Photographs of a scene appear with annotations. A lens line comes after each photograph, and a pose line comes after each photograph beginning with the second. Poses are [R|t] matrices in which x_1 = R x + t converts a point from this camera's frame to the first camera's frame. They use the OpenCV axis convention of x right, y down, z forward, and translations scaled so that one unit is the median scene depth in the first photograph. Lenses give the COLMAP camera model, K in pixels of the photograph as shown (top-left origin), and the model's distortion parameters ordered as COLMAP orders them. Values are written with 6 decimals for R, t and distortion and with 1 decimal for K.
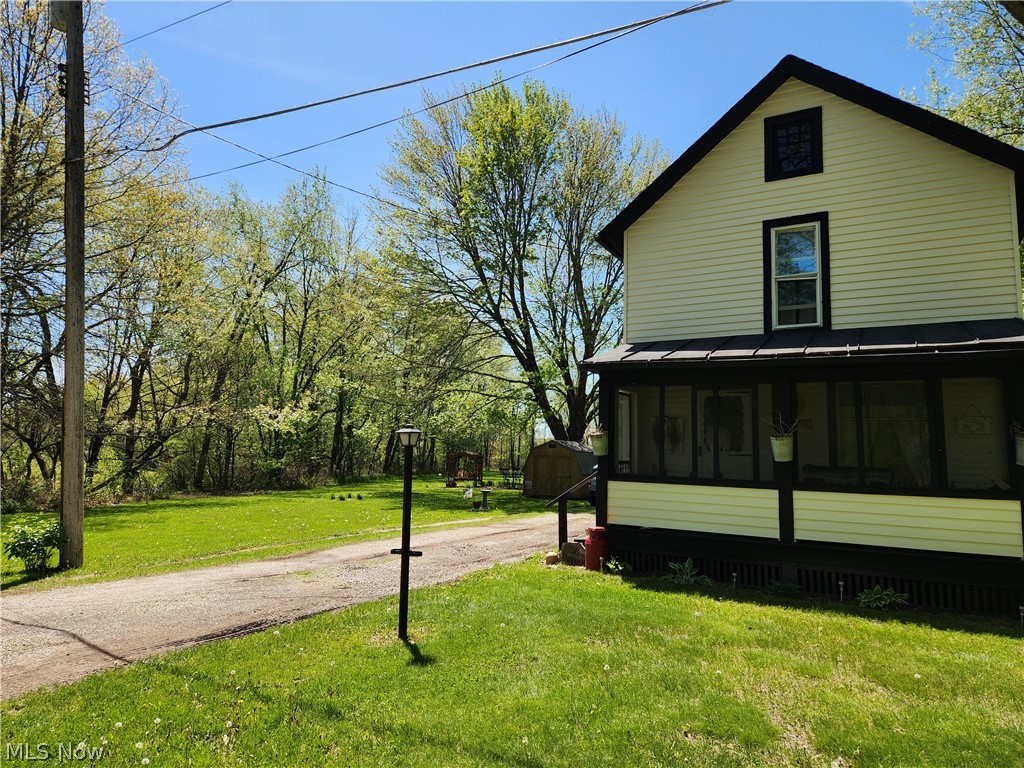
lens RADIAL K [[679.0, 0, 511.8], [0, 679.0, 380.5], [0, 0, 1]] dist [0.075186, -0.063339]
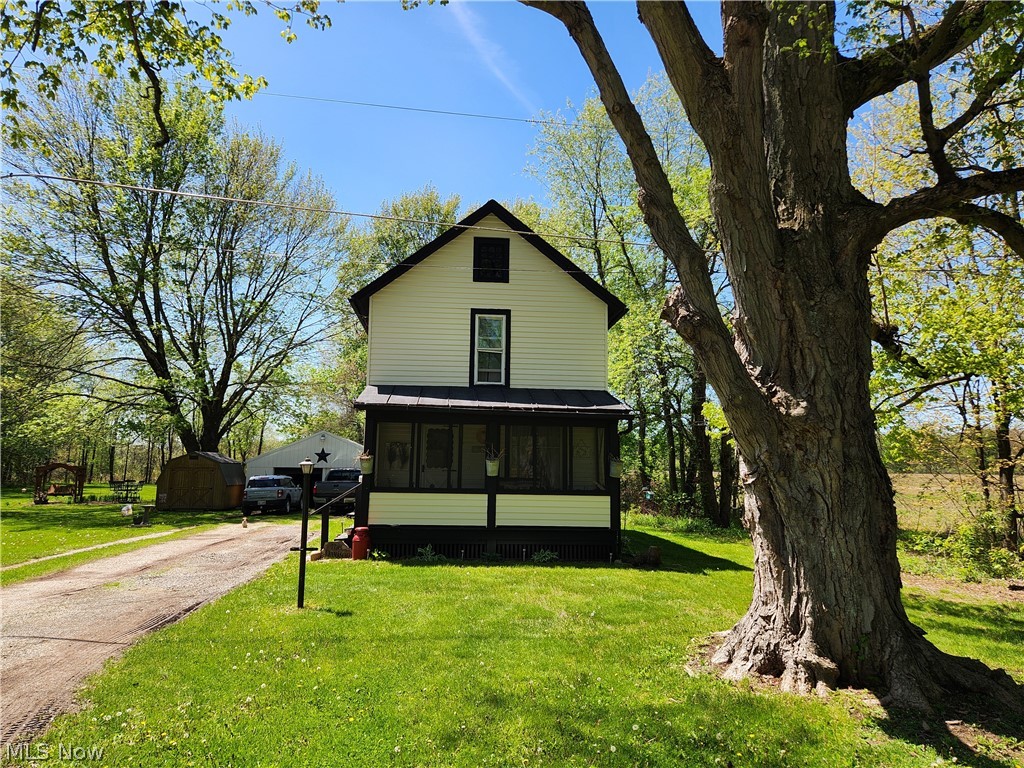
lens RADIAL K [[679.0, 0, 516.9], [0, 679.0, 387.0], [0, 0, 1]] dist [0.075186, -0.063339]
pose [[0.827596, 0.055903, 0.558534, -0.358292], [-0.057334, 0.998243, -0.014959, -0.053060], [-0.558388, -0.019643, 0.829347, -0.253766]]
